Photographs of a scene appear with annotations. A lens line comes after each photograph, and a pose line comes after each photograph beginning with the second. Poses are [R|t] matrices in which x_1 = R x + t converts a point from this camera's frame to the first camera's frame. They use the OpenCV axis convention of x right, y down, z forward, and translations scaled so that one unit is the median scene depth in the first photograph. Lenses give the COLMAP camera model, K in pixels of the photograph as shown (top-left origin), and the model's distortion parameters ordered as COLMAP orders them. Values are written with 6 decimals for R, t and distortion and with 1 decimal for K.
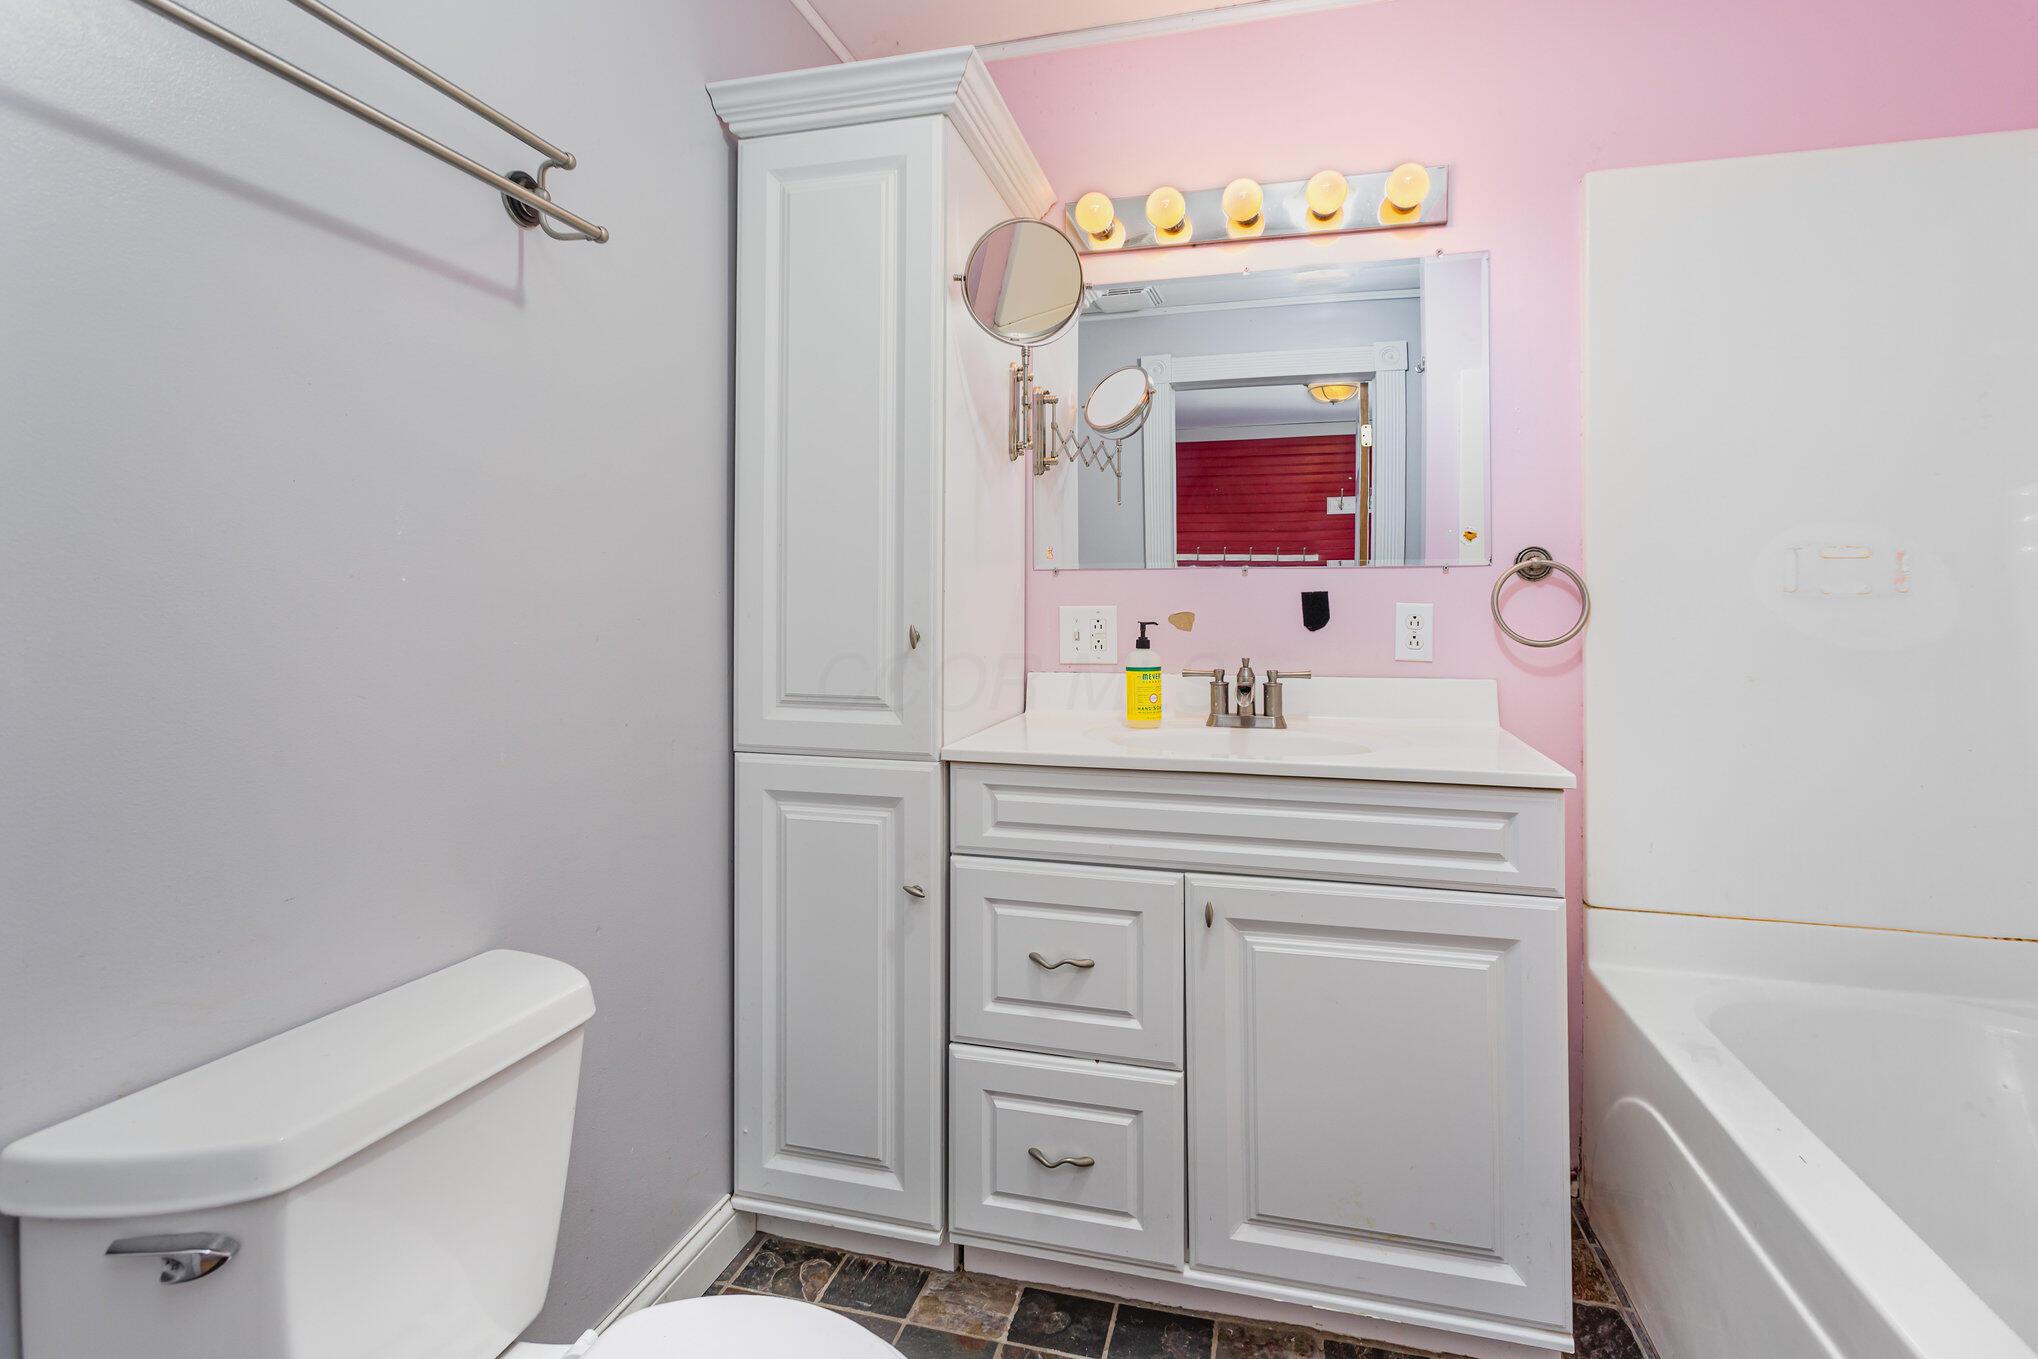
lens RADIAL K [[971.3, 0, 1039.8], [0, 971.3, 598.3], [0, 0, 1]] dist [0.004179, 0.000273]
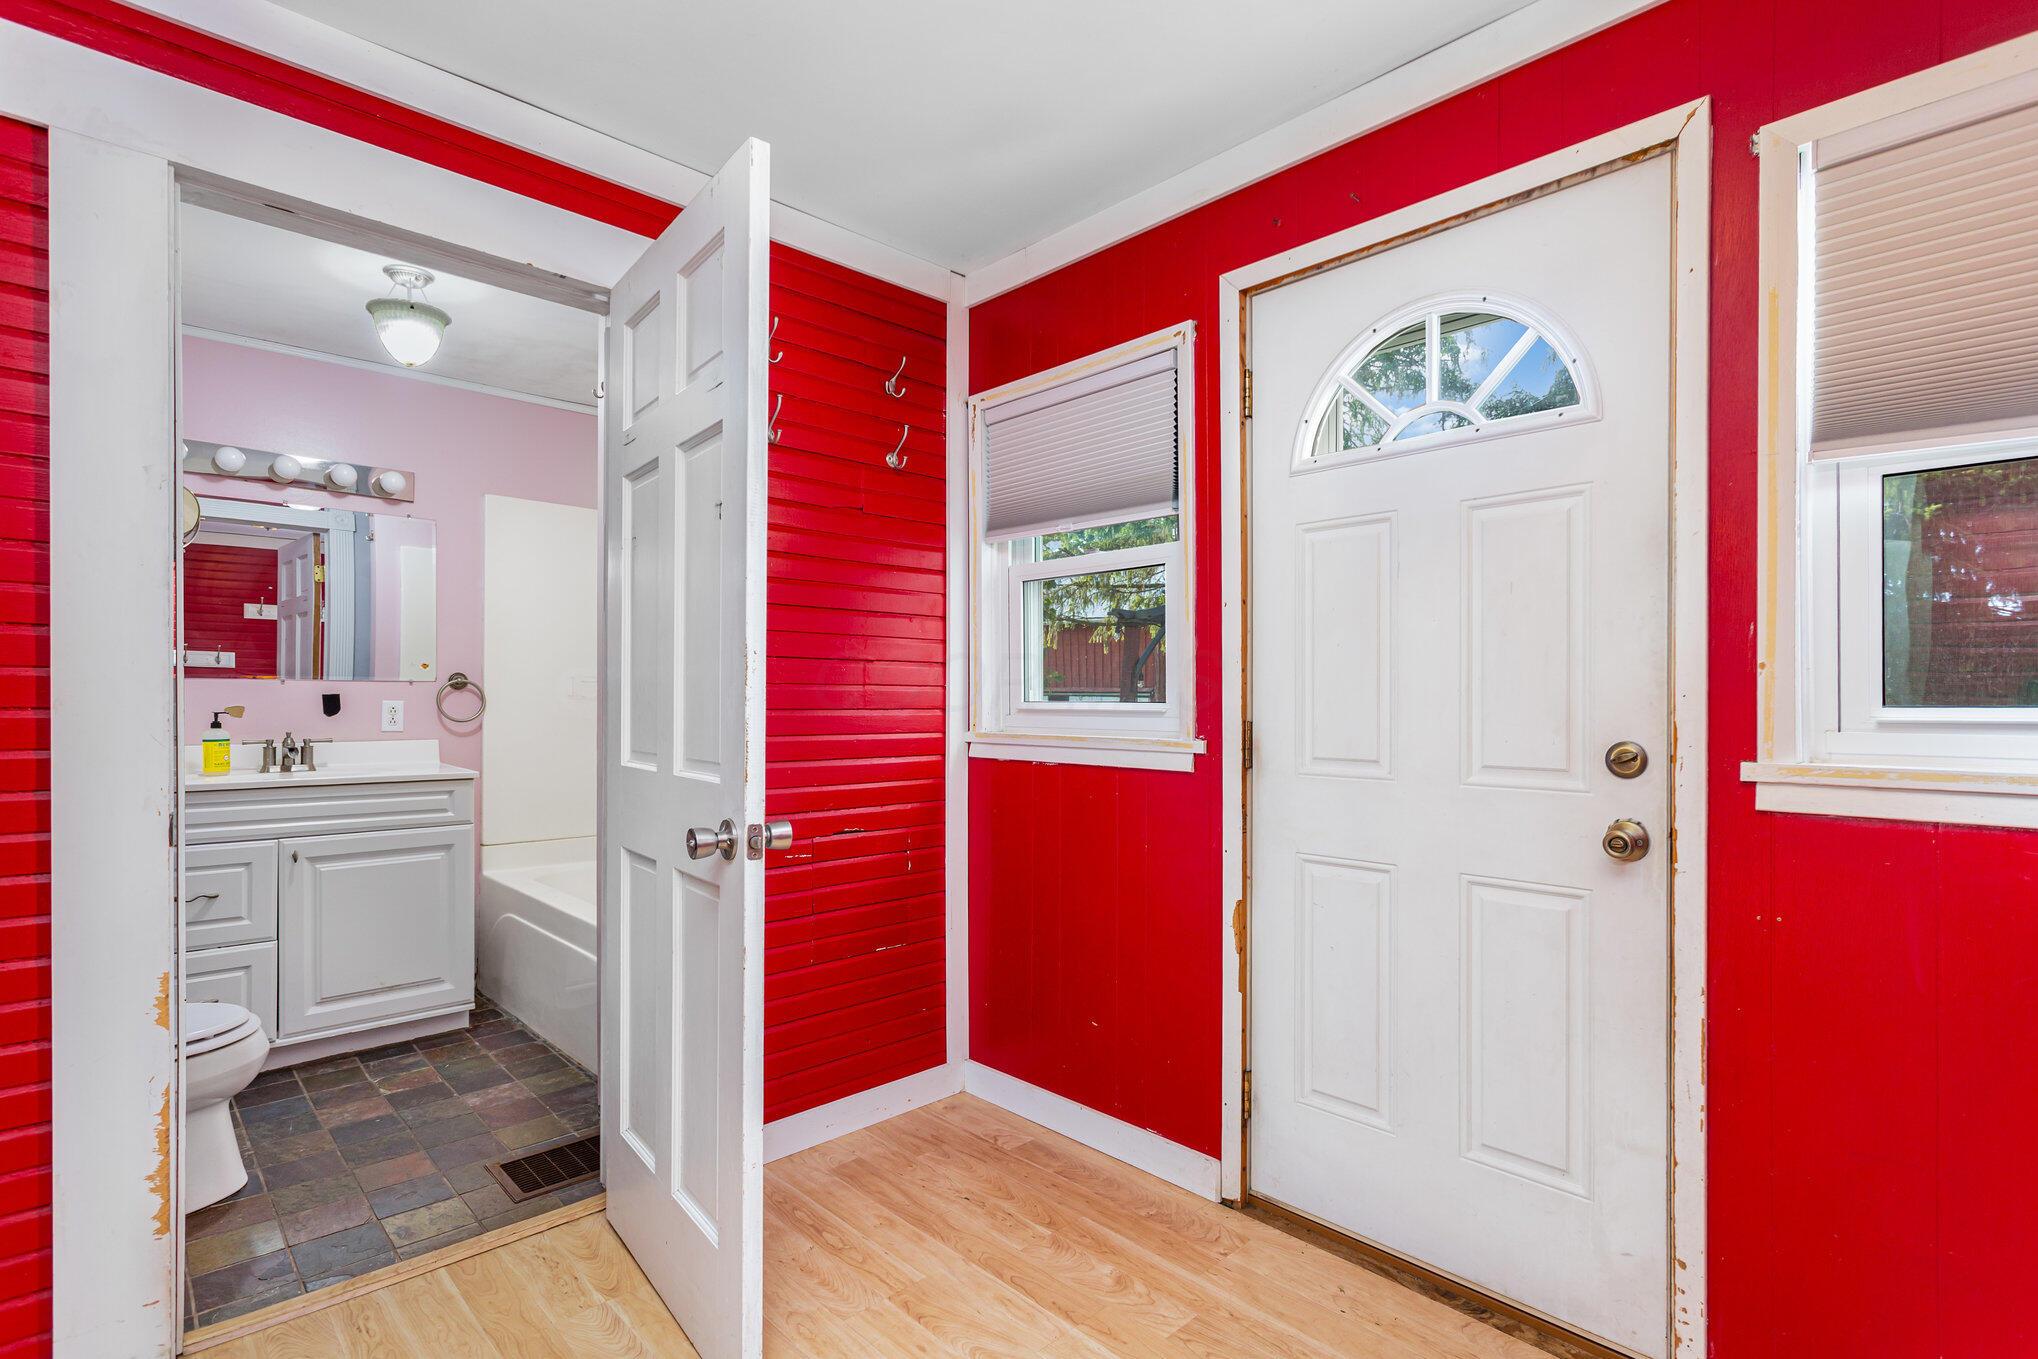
lens RADIAL K [[971.3, 0, 1022.1], [0, 971.3, 690.5], [0, 0, 1]] dist [0.004179, 0.000273]
pose [[0.523016, 0.009057, 0.852275, -0.593646], [-0.004965, 0.999959, -0.007580, -0.006678], [-0.852309, -0.000267, 0.523039, -1.041668]]
